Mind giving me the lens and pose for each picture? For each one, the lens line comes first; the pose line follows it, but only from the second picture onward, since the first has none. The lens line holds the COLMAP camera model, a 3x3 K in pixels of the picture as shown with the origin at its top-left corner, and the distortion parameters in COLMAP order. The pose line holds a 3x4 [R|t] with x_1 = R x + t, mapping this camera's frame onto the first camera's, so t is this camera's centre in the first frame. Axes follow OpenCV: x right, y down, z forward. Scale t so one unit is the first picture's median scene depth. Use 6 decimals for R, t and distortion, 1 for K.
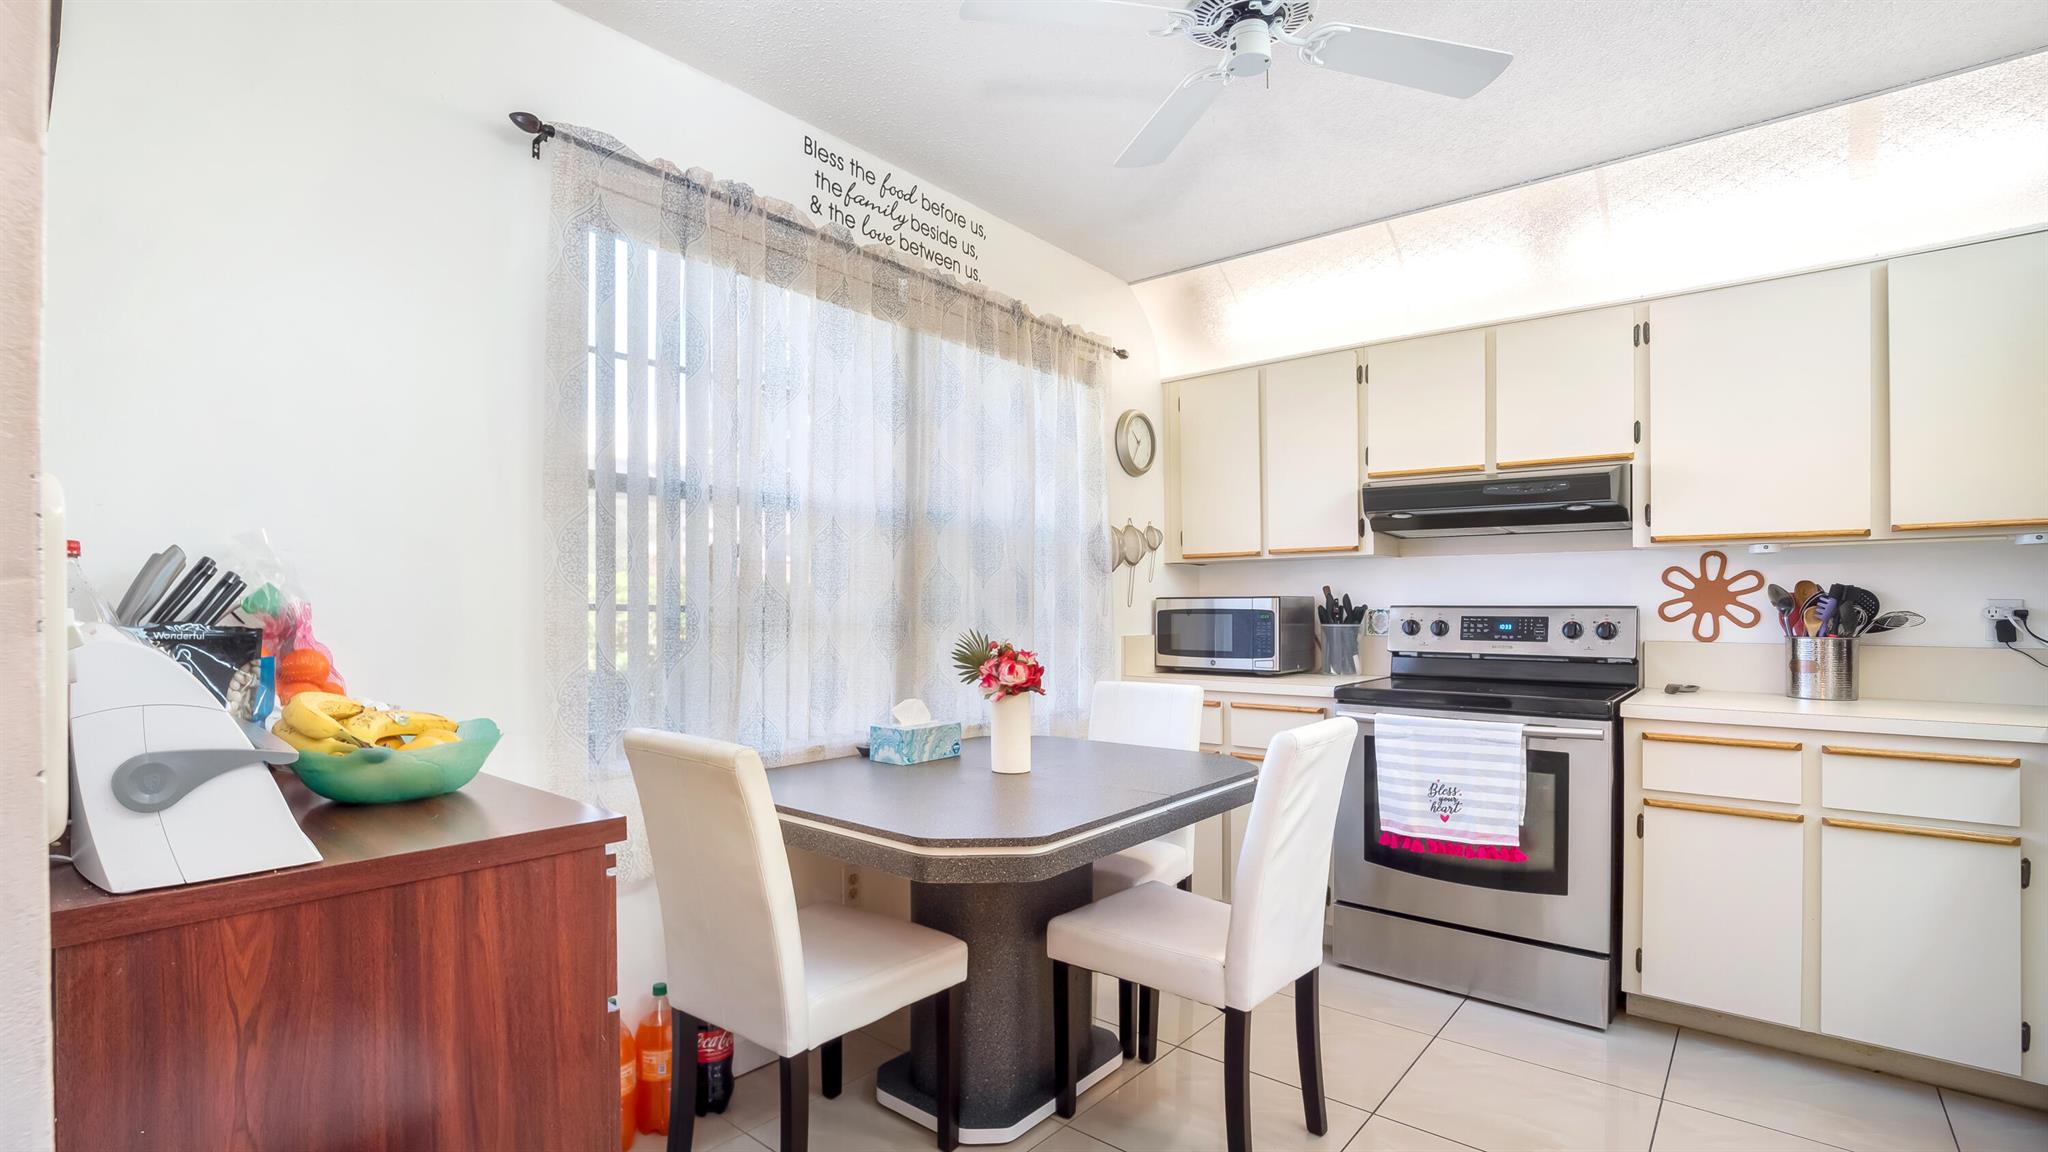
lens RADIAL K [[971.8, 0, 987.2], [0, 971.8, 594.0], [0, 0, 1]] dist [-0.047365, 0.014020]
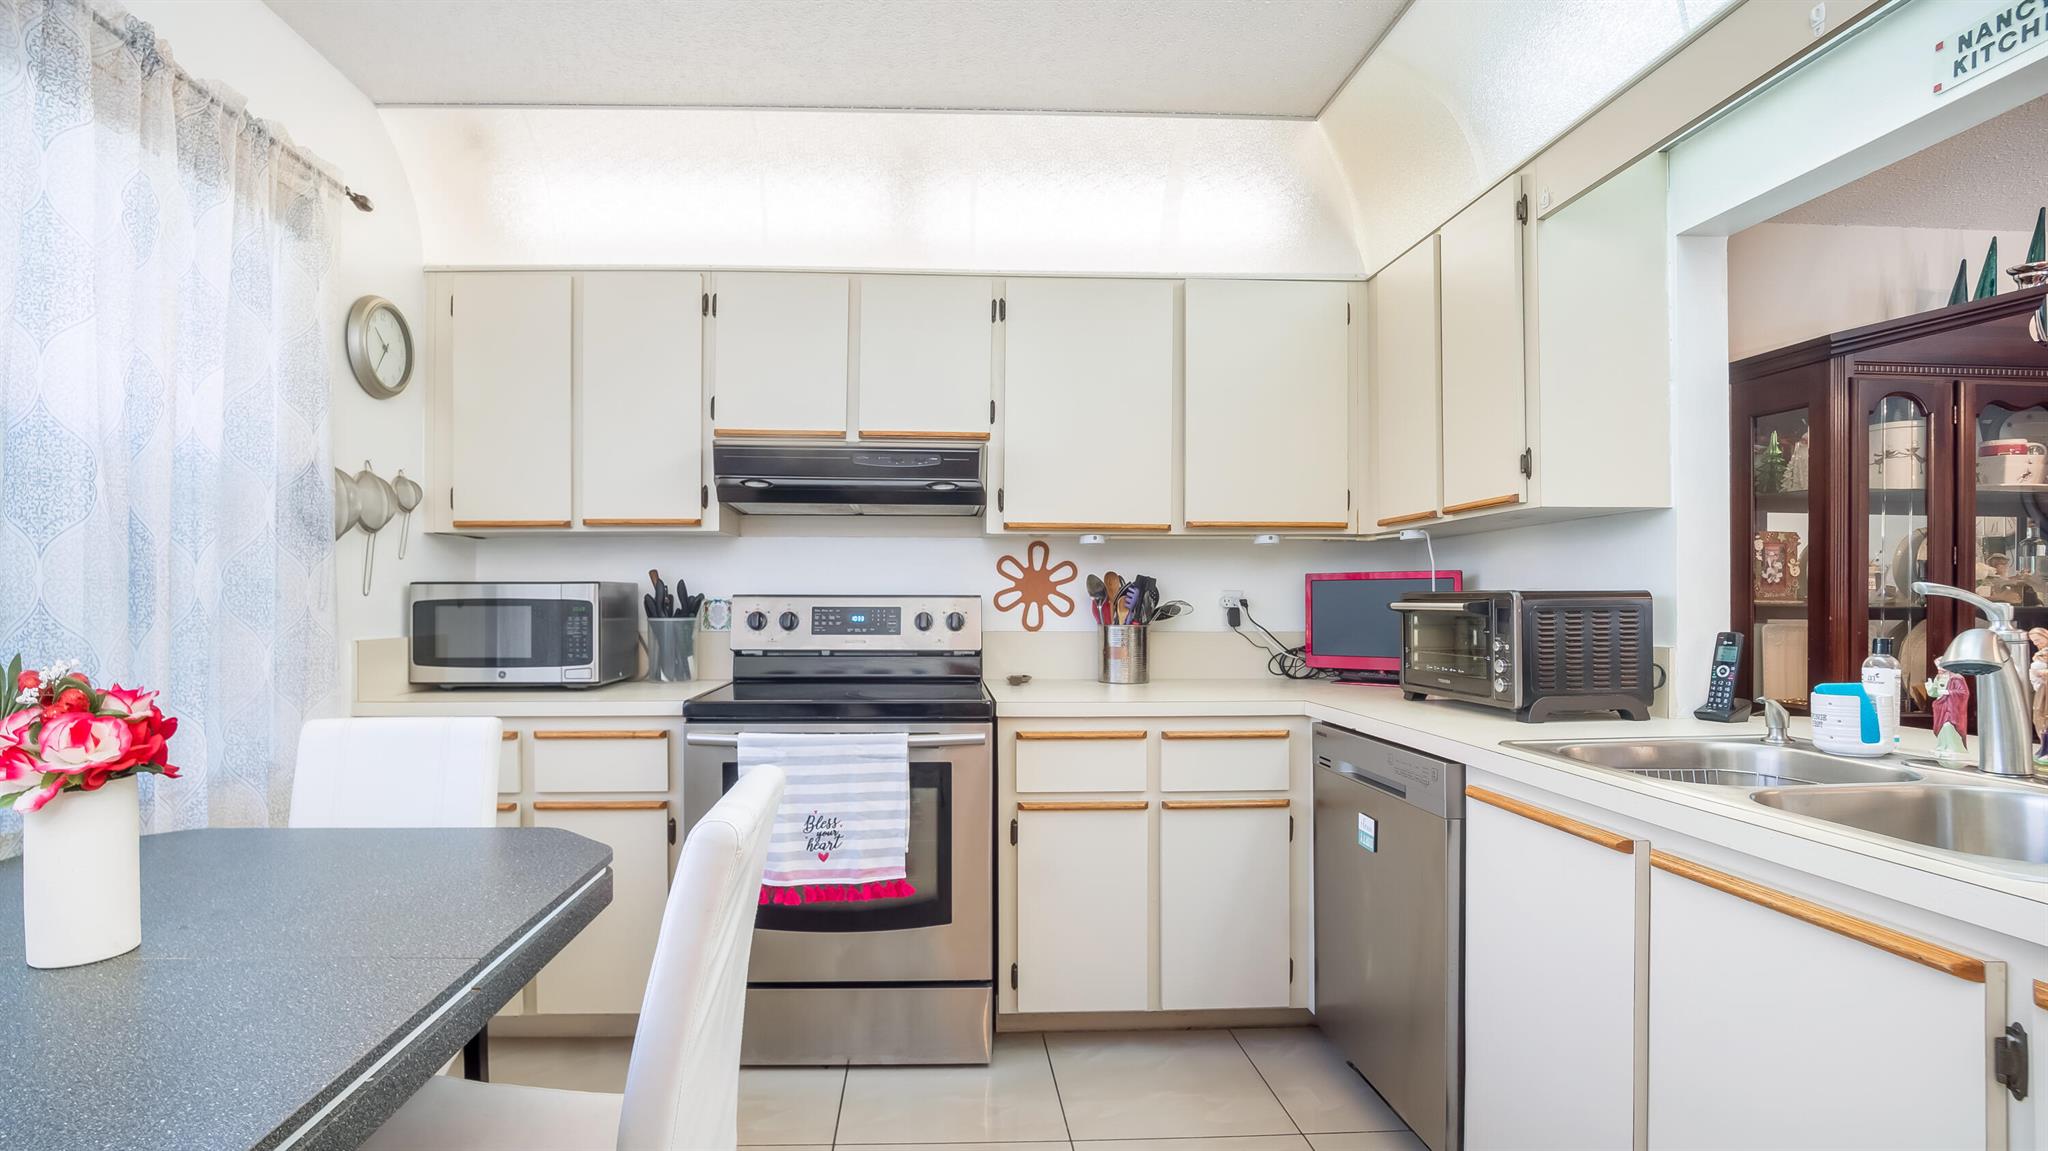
lens RADIAL K [[971.8, 0, 987.2], [0, 971.8, 593.5], [0, 0, 1]] dist [-0.047365, 0.014020]
pose [[0.743149, 0.003270, 0.669118, 0.030124], [-0.009003, 0.999946, 0.005113, 0.005551], [-0.669066, -0.009824, 0.743138, 0.271903]]
